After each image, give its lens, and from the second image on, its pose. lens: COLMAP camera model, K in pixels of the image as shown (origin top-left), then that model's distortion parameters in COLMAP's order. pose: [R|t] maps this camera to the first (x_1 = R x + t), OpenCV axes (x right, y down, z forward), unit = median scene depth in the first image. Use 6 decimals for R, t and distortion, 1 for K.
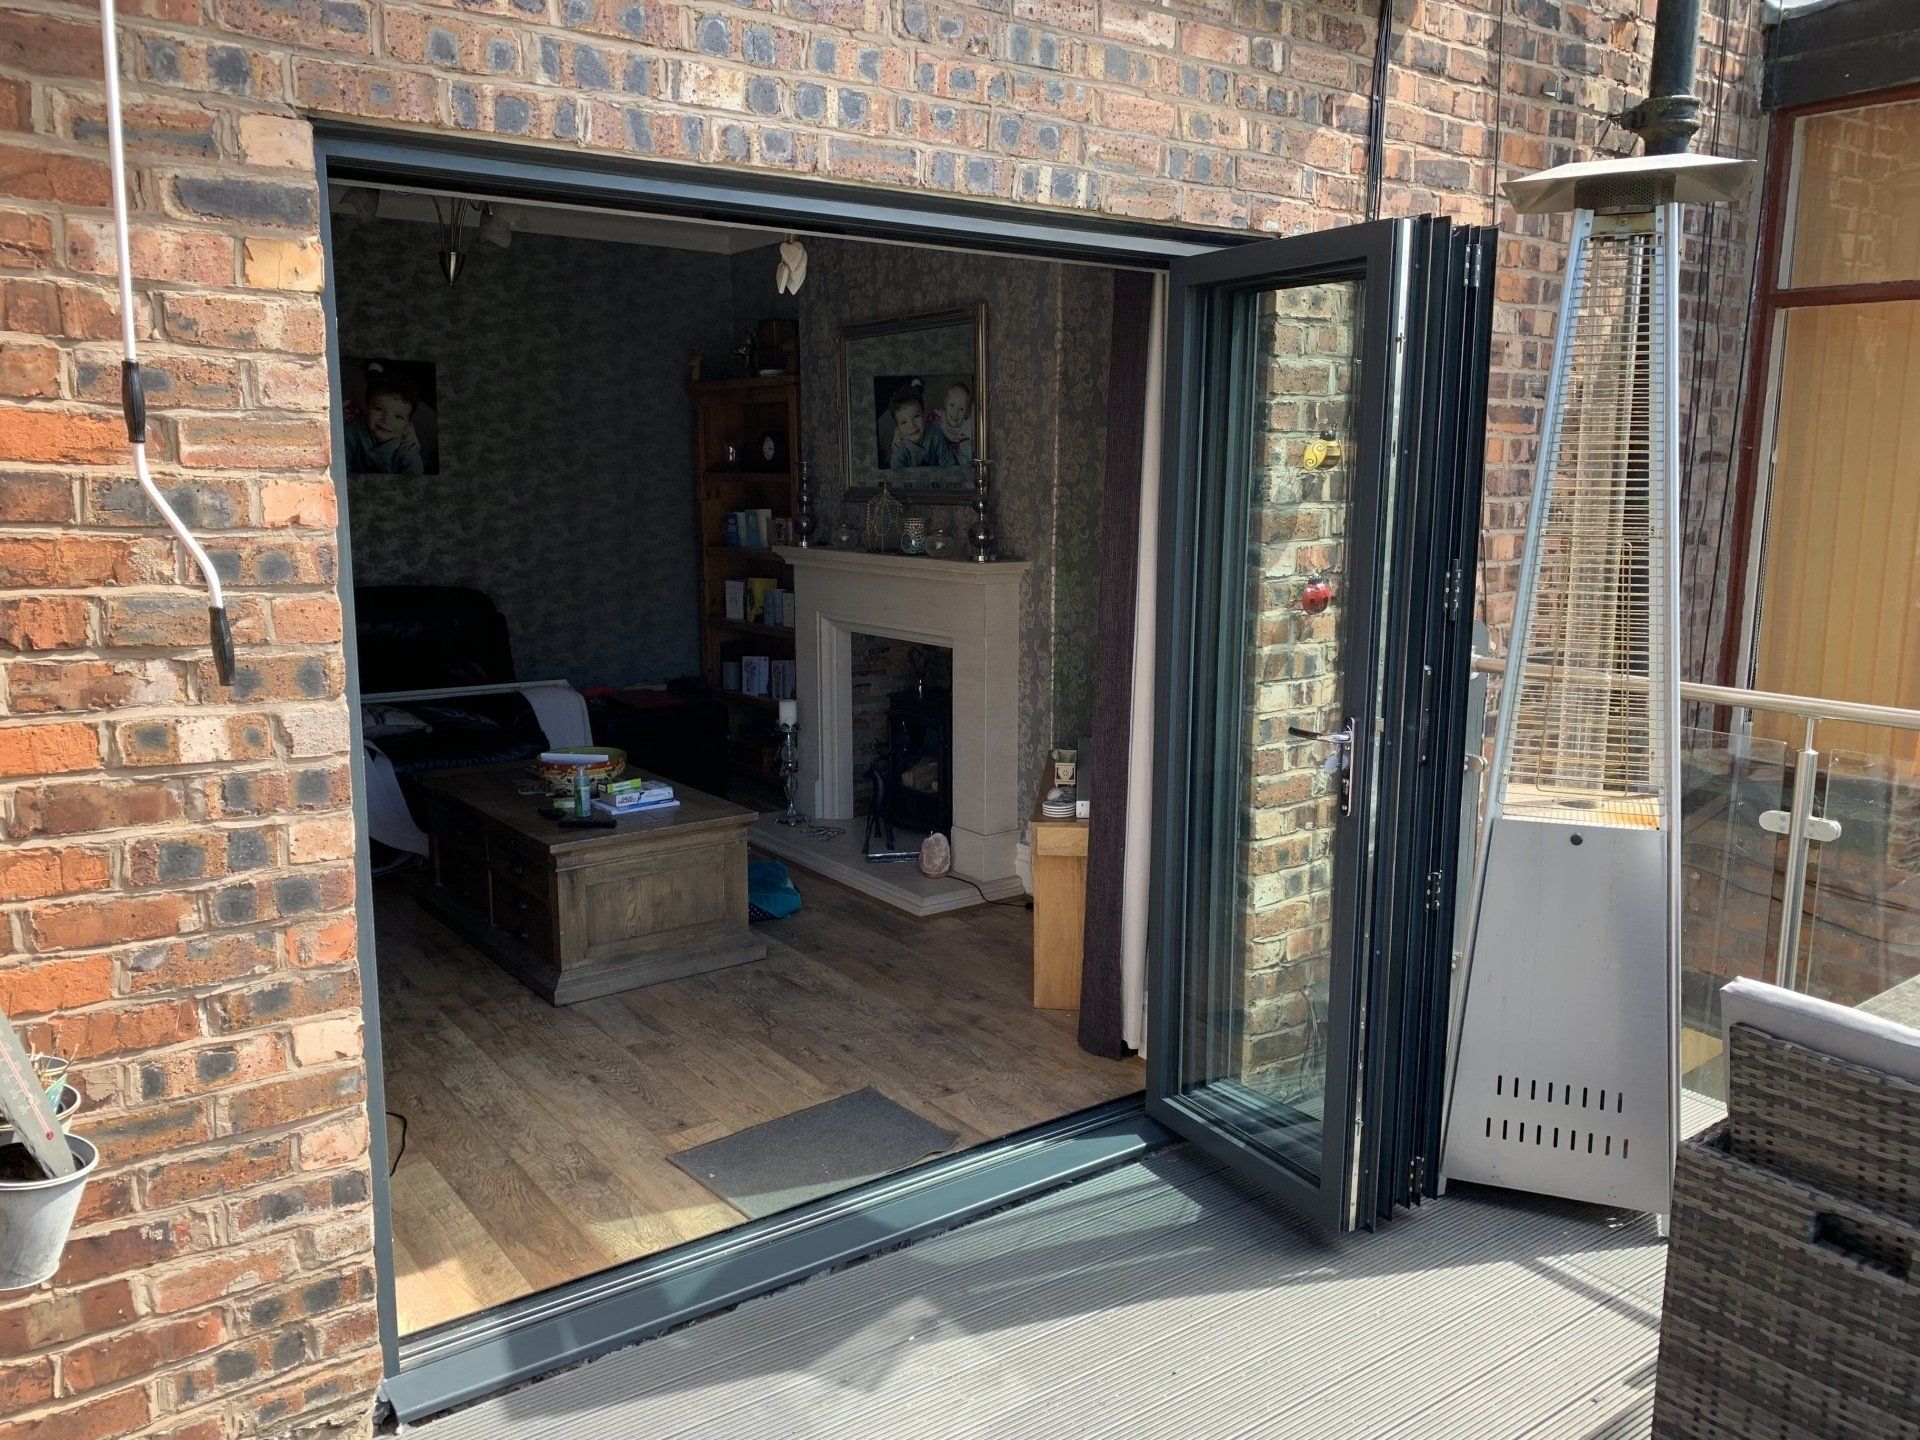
lens RADIAL K [[1418.9, 0, 950.5], [0, 1418.9, 719.6], [0, 0, 1]] dist [0.011591, -0.019991]
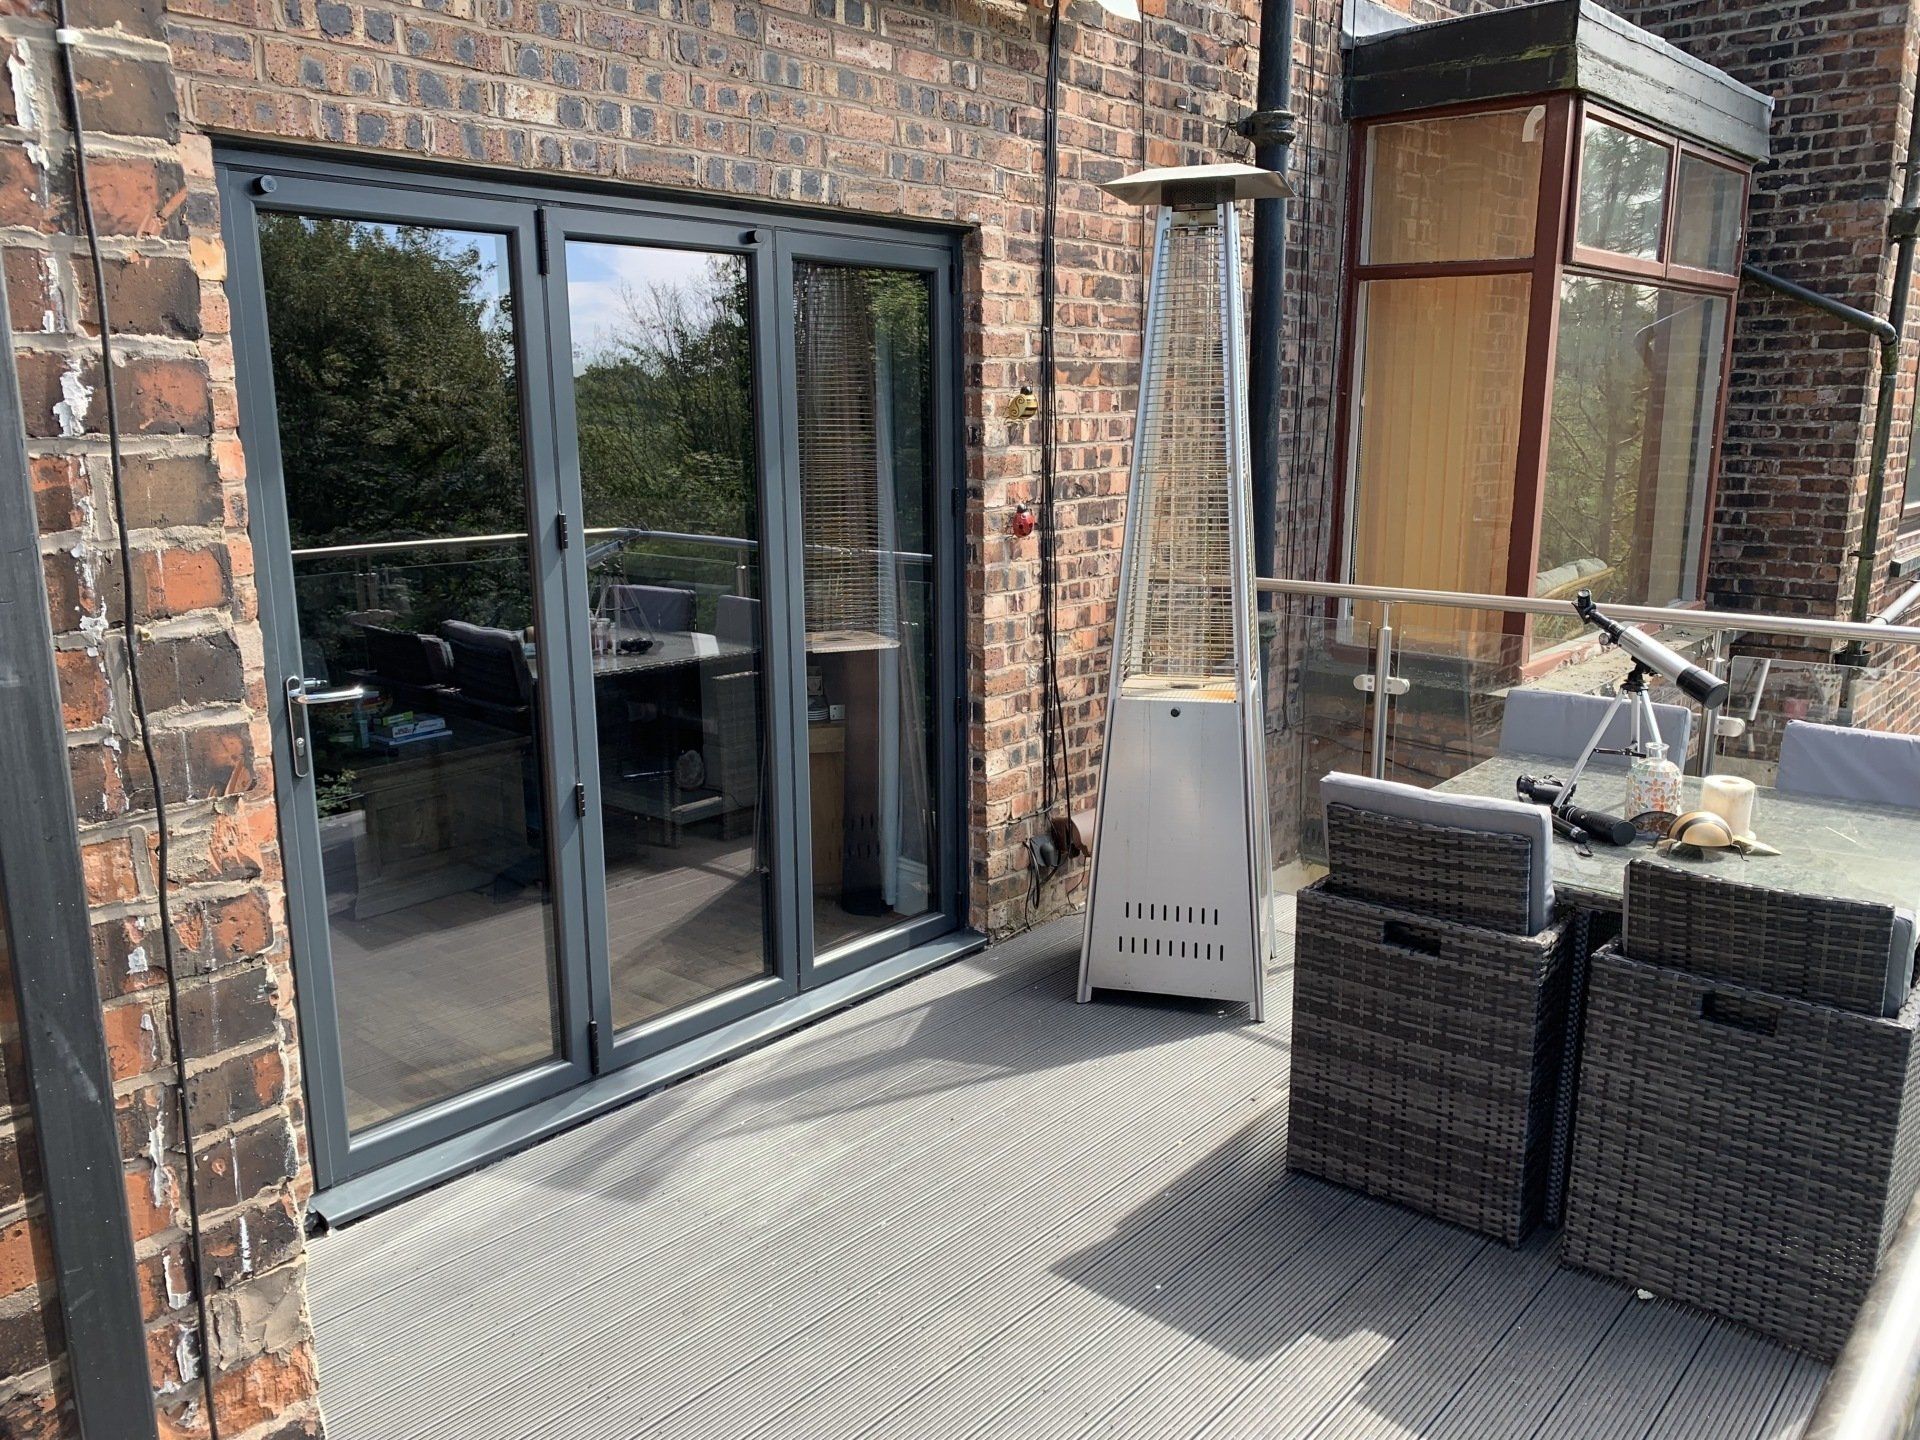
lens RADIAL K [[1484.3, 0, 965.9], [0, 1484.3, 725.4], [0, 0, 1]] dist [0.010004, -0.019747]
pose [[0.970008, -0.058362, 0.235962, -0.109734], [0.049383, 0.997820, 0.043789, 0.032525], [-0.238003, -0.030824, 0.970775, -0.256683]]
